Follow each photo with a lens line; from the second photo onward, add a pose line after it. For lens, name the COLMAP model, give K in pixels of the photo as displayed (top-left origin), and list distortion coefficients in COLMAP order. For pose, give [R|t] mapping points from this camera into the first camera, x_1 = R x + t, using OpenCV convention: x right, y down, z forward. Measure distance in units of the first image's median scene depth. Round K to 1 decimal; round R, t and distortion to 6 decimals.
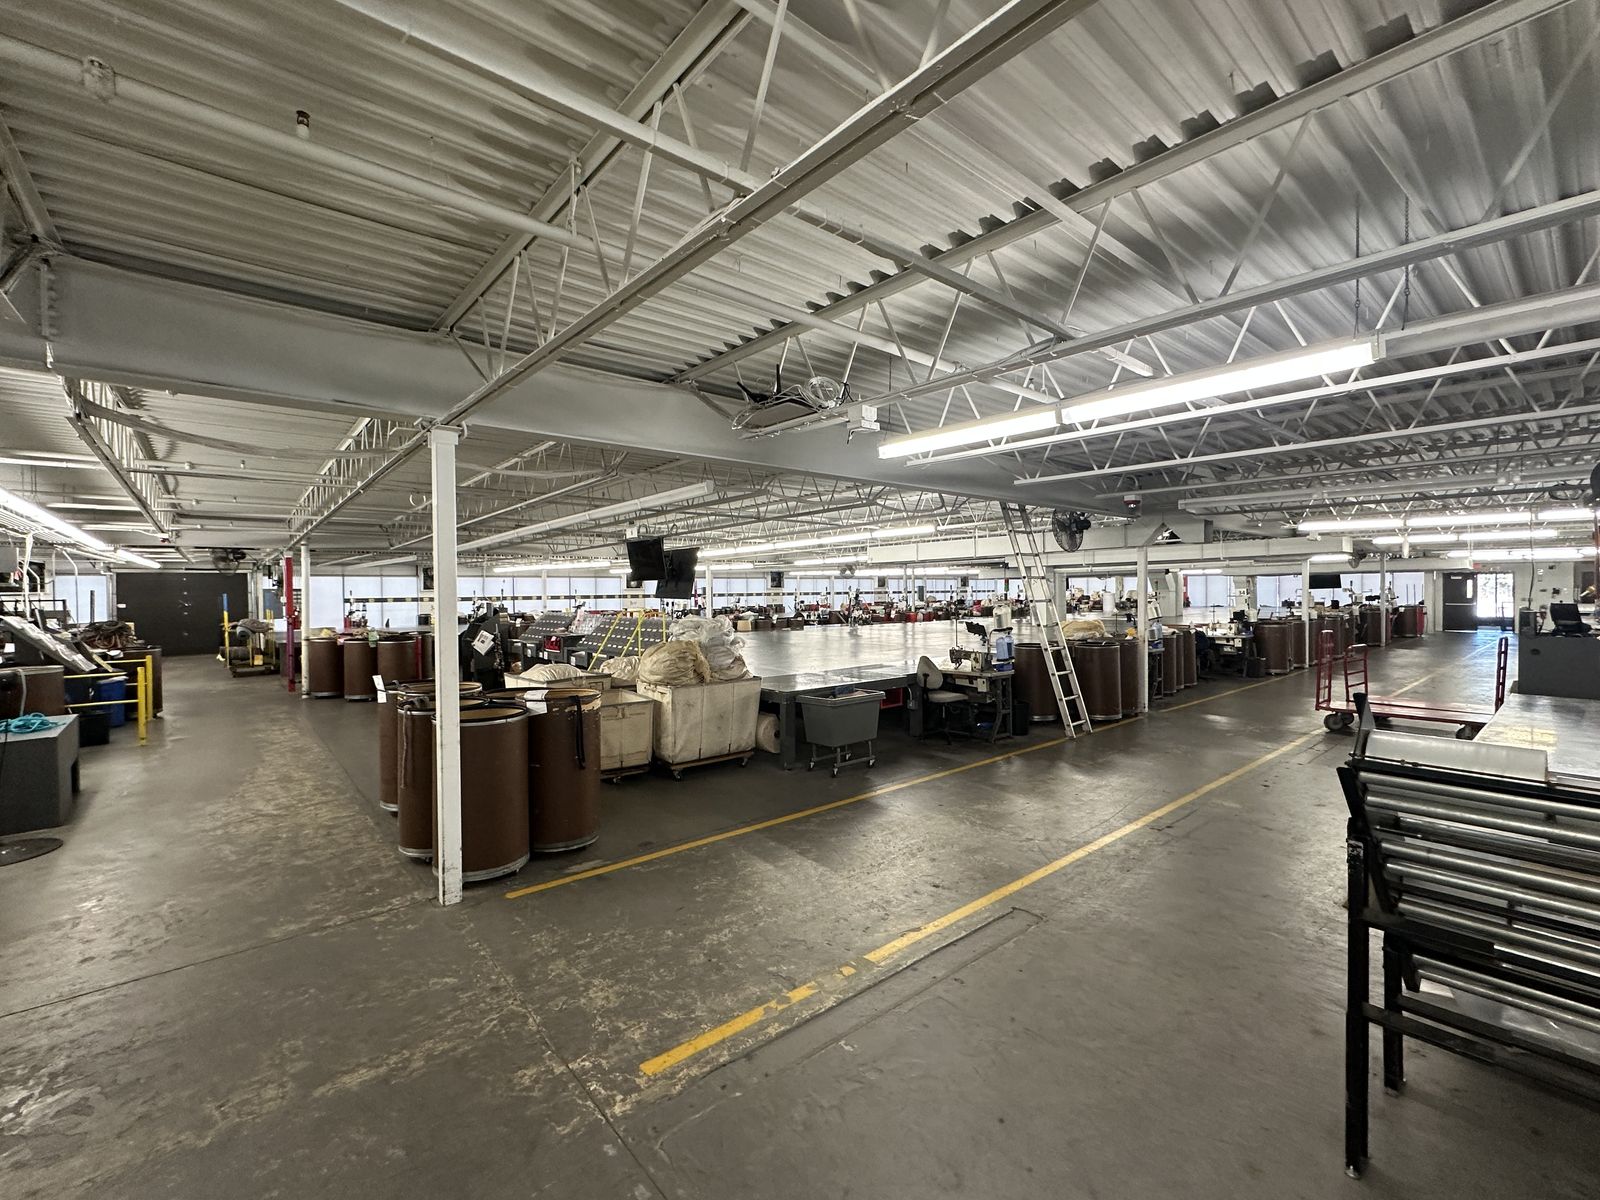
lens RADIAL K [[683.7, 0, 800.0], [0, 683.7, 600.0], [0, 0, 1]] dist [-0.002115, -0.000236]
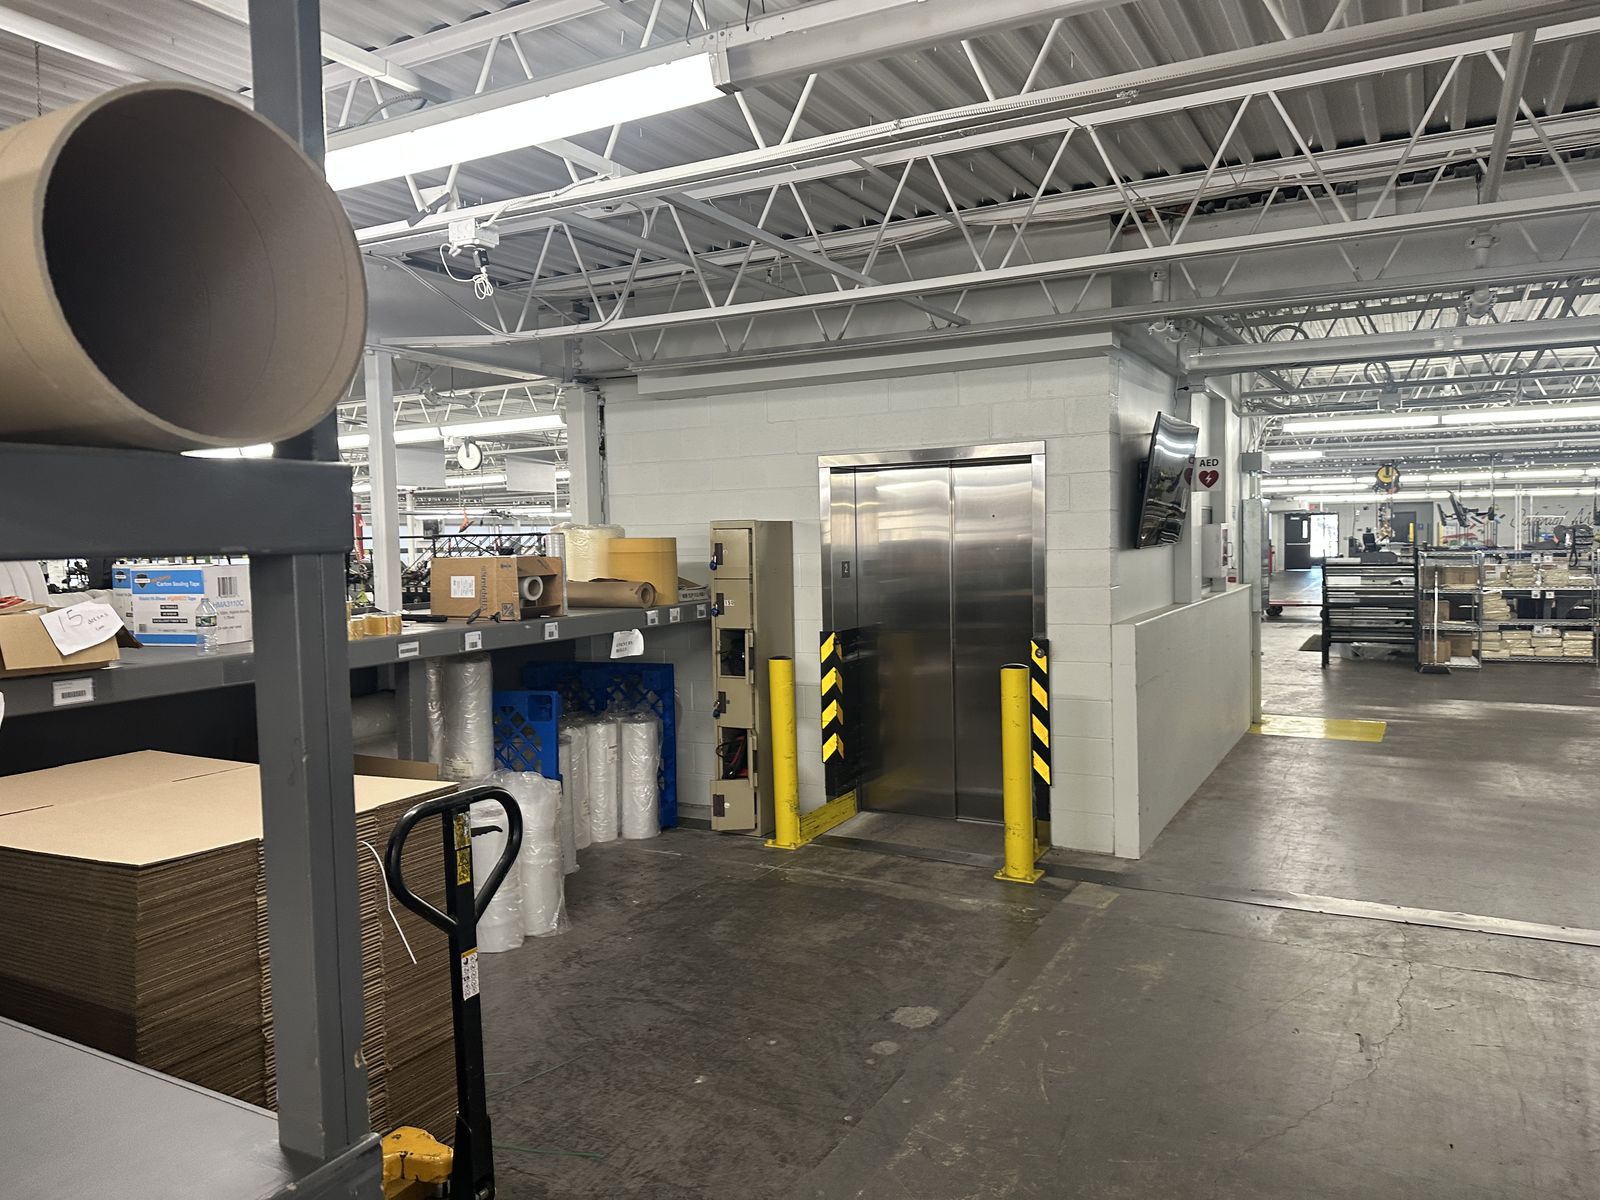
lens RADIAL K [[1136.2, 0, 800.0], [0, 1136.2, 600.0], [0, 0, 1]] dist [-0.024885, -0.000954]
pose [[0.934078, -0.033846, 0.355460, -0.584434], [0.022150, 0.999073, 0.036924, 0.017417], [-0.356380, -0.026616, 0.933962, -0.554465]]
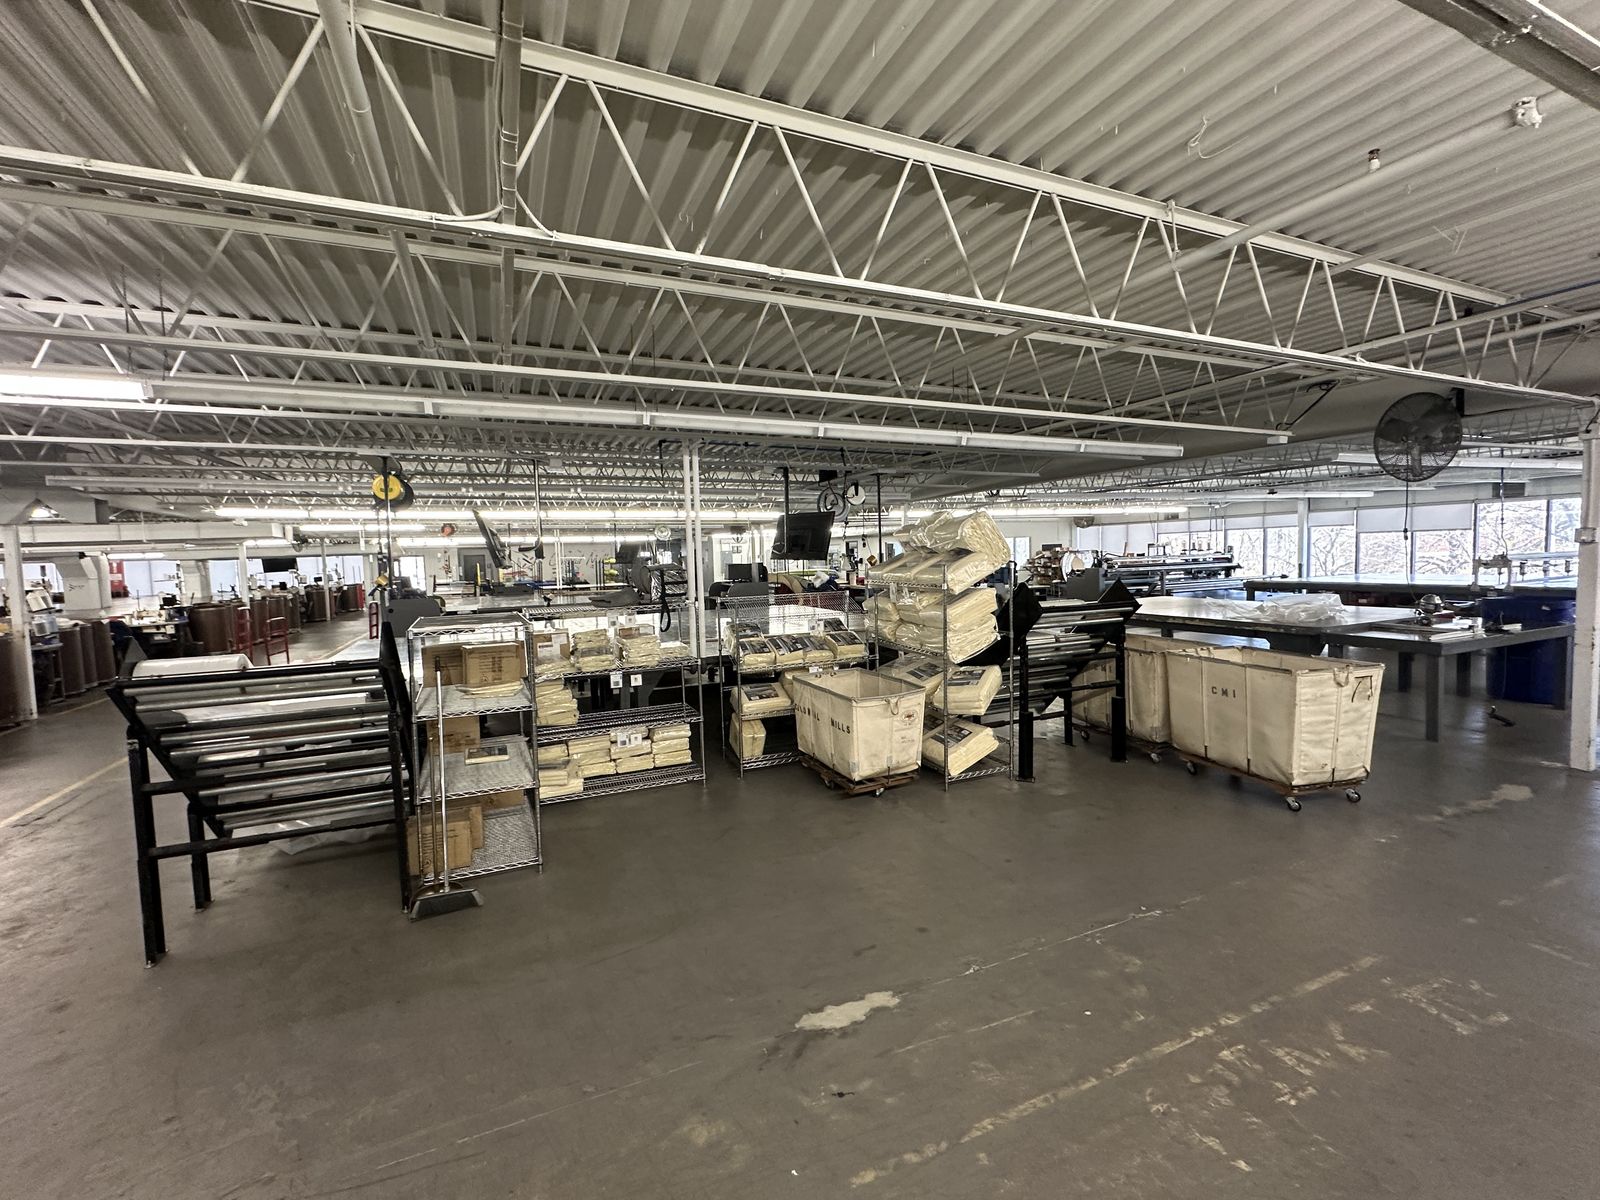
lens RADIAL K [[683.7, 0, 800.0], [0, 683.7, 600.0], [0, 0, 1]] dist [-0.002115, -0.000236]
pose [[0.283437, -0.064716, 0.956805, -0.021643], [0.043039, 0.997574, 0.054724, 0.006775], [-0.958025, 0.025669, 0.285534, -0.118909]]
